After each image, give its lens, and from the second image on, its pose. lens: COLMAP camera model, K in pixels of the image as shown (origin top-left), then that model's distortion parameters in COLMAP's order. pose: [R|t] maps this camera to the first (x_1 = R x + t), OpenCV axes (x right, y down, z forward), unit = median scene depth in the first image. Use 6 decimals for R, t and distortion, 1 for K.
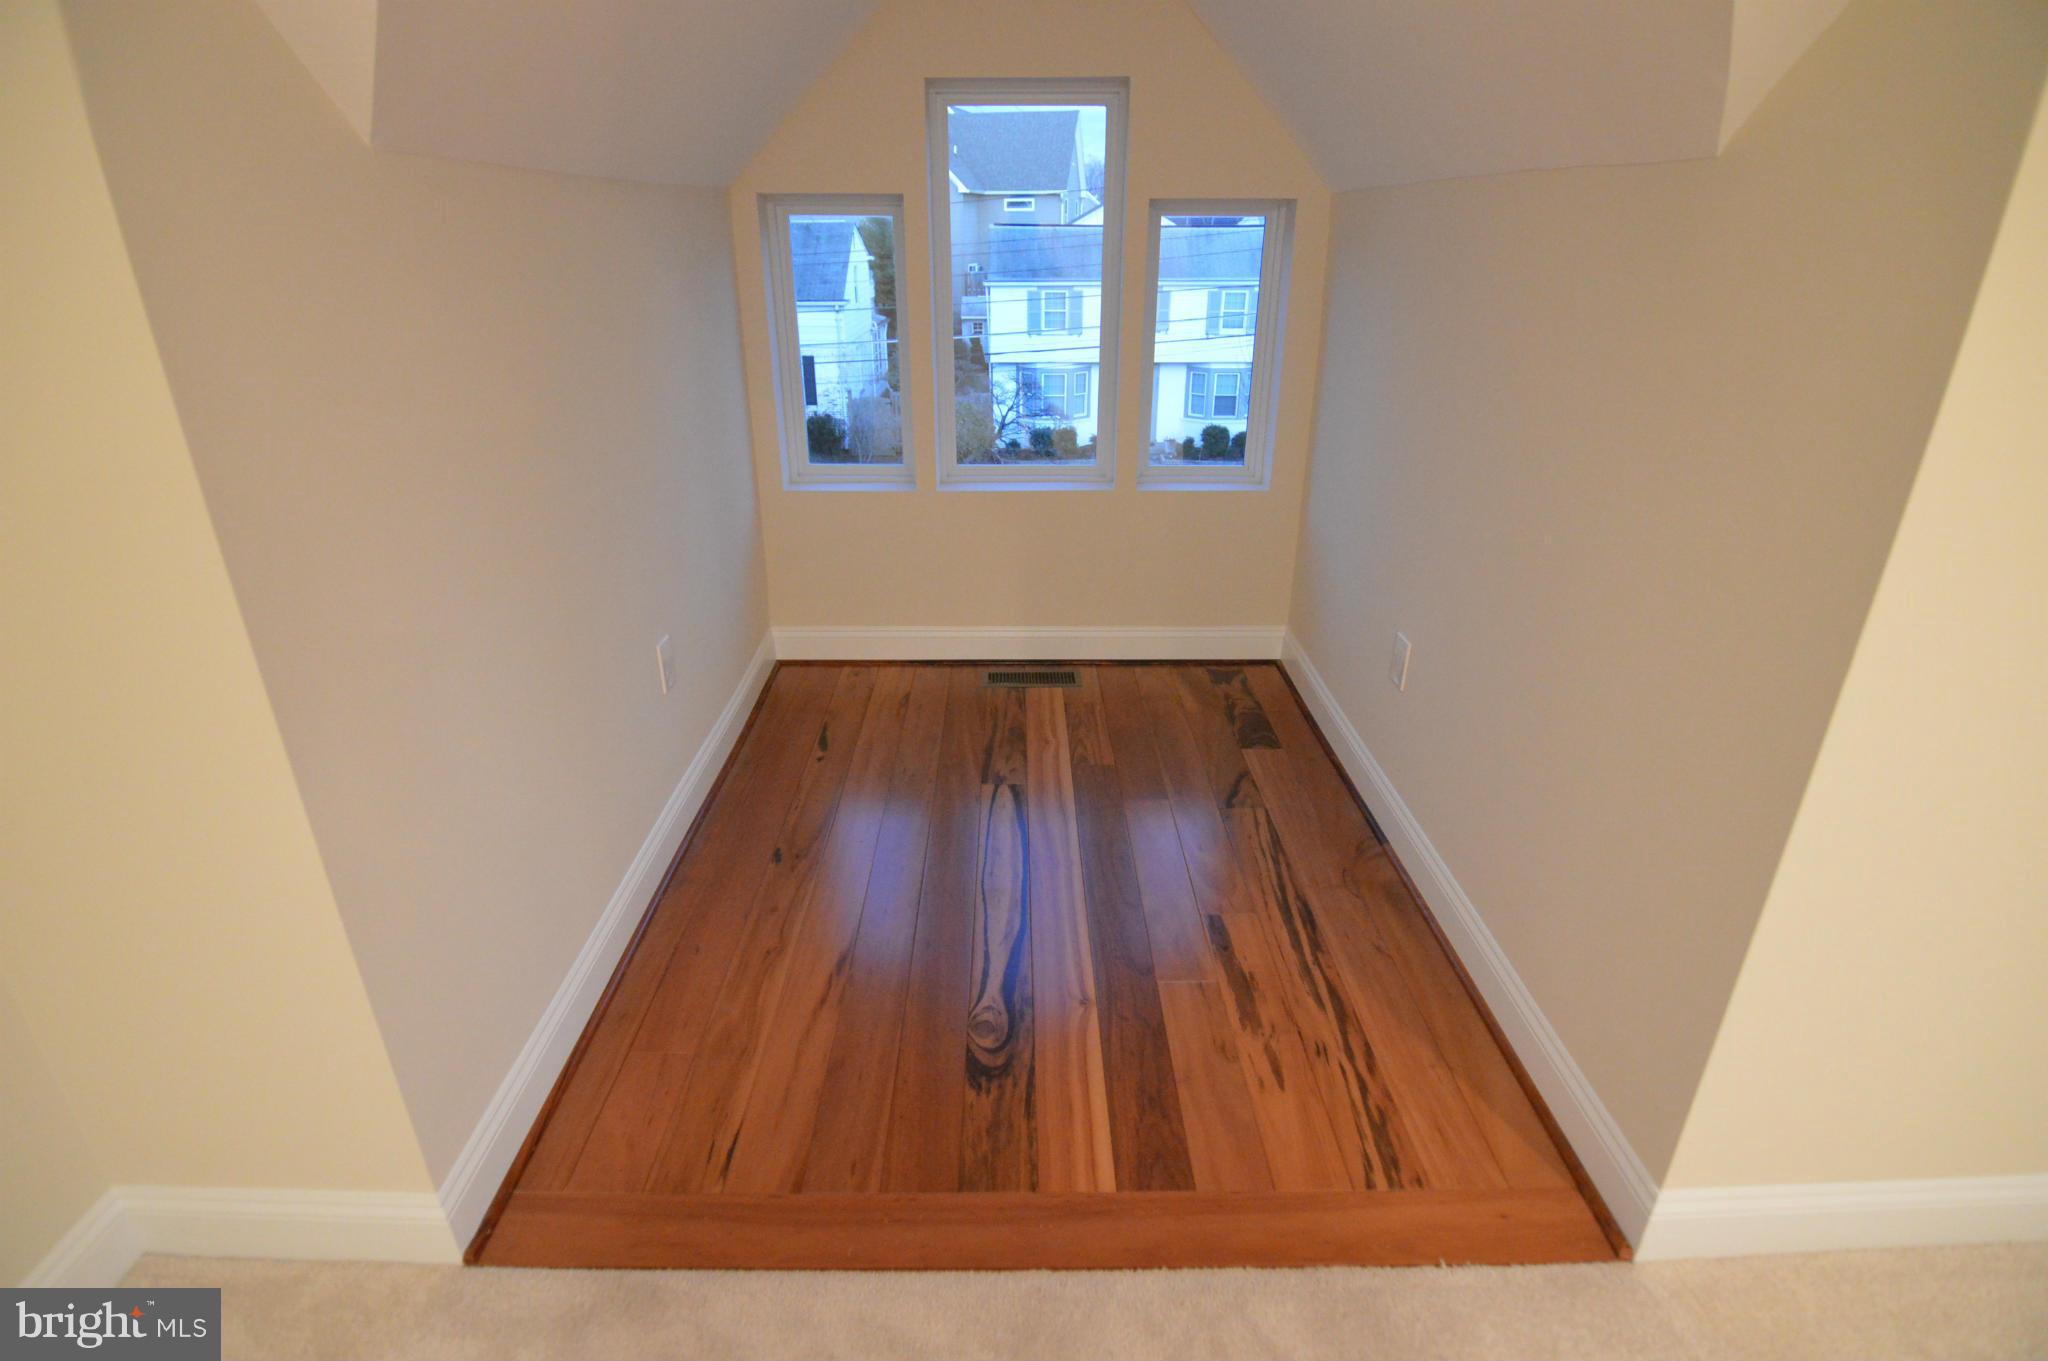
lens RADIAL K [[1009.2, 0, 1021.0], [0, 1009.2, 681.8], [0, 0, 1]] dist [-0.011152, -0.007670]
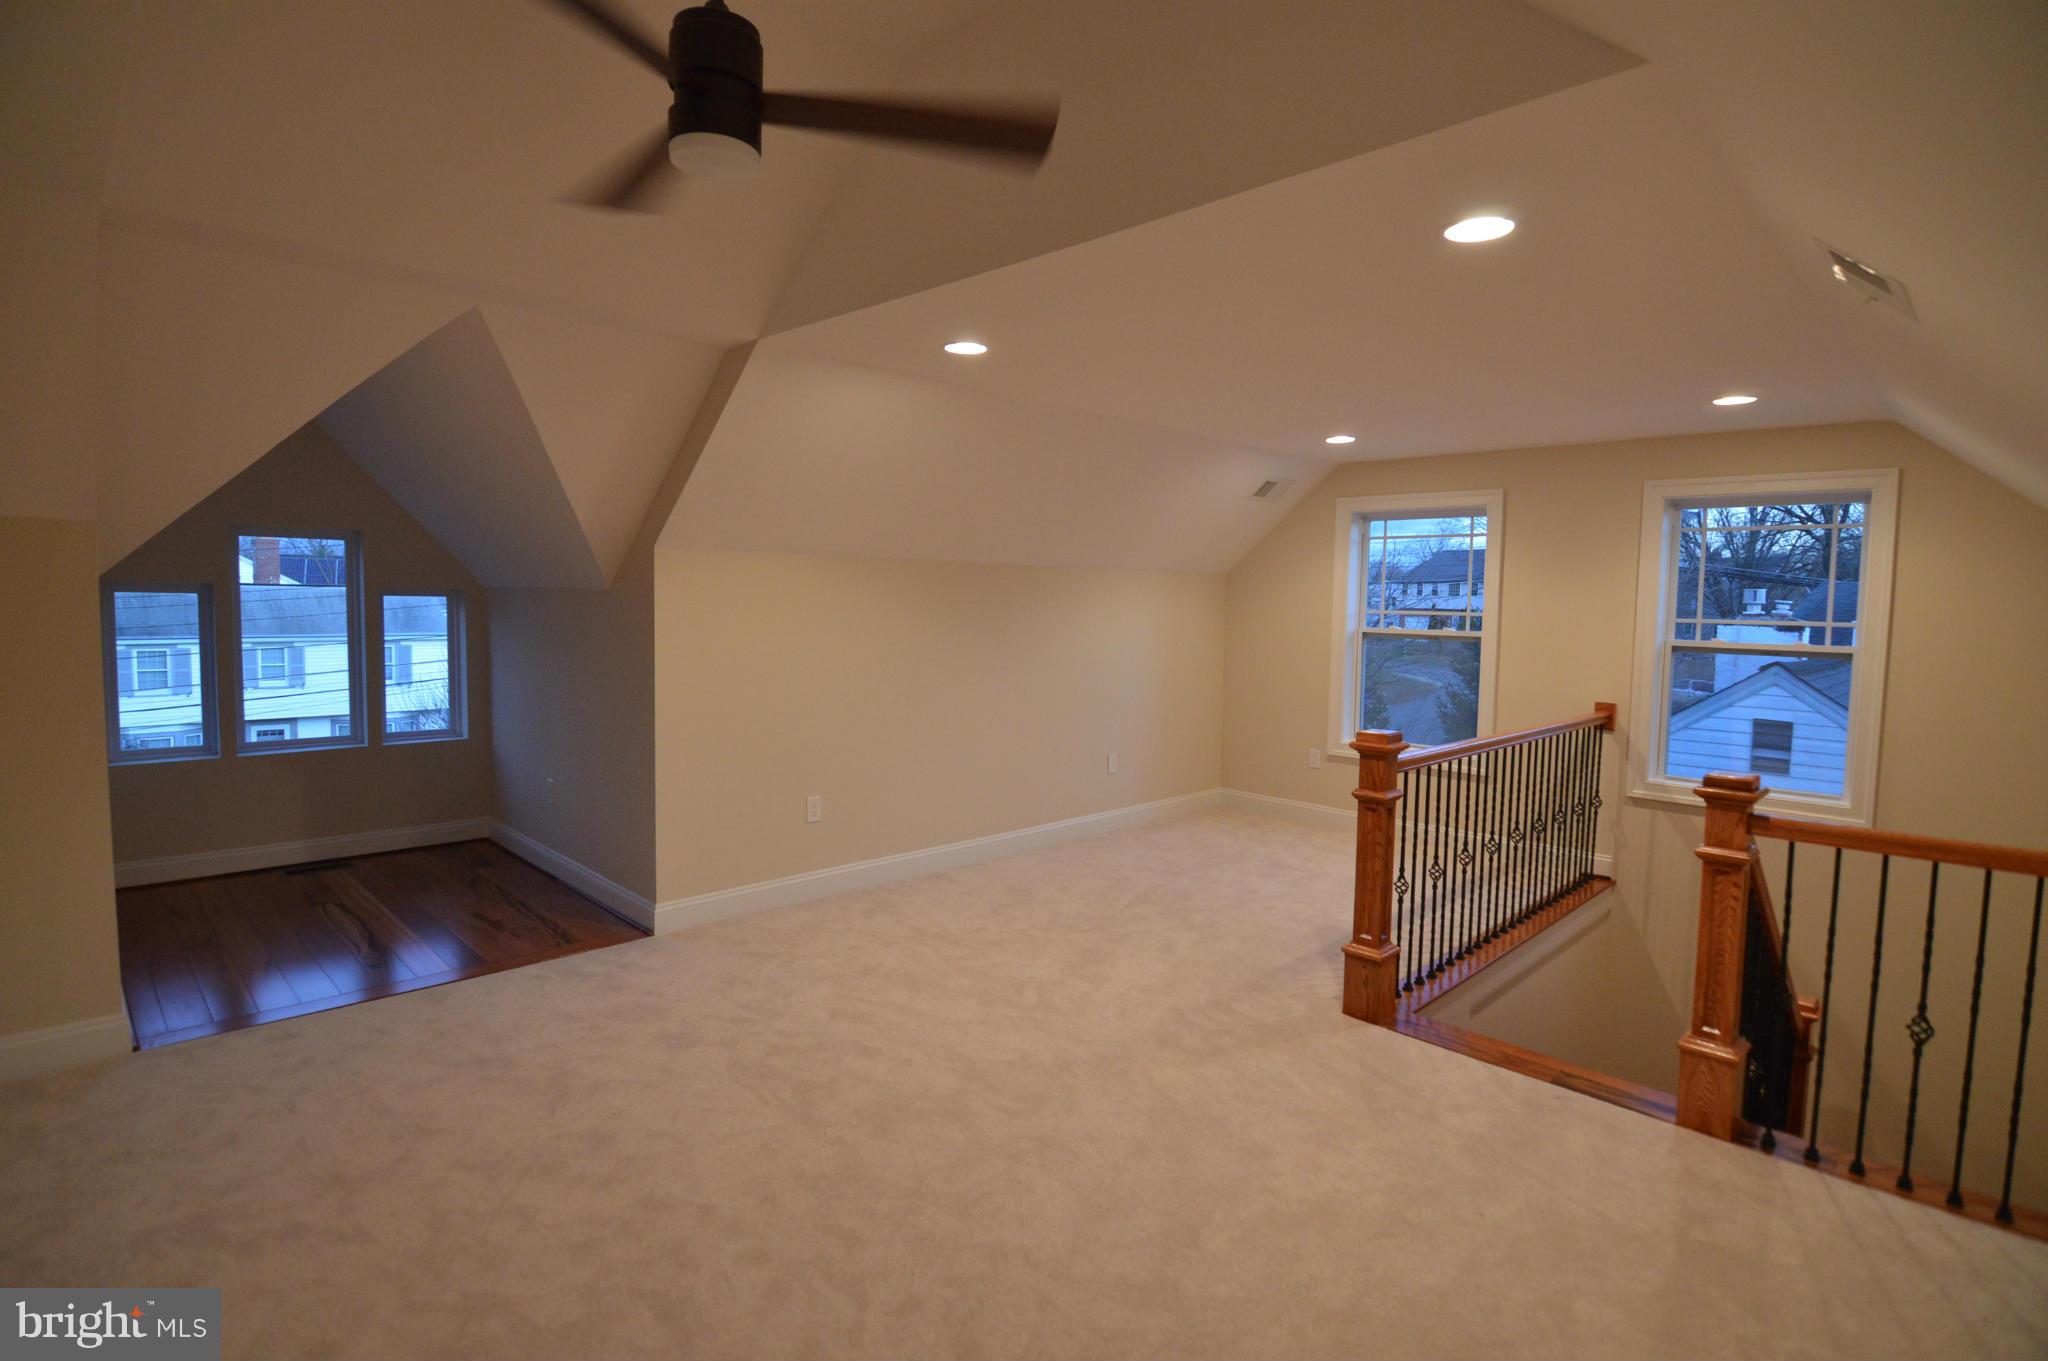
lens RADIAL K [[1009.2, 0, 1021.8], [0, 1009.2, 679.7], [0, 0, 1]] dist [-0.011152, -0.007670]
pose [[0.714538, -0.042416, 0.698309, -0.310517], [0.268900, 0.938134, -0.218167, 0.388125], [-0.645854, 0.343664, 0.681739, -0.945981]]
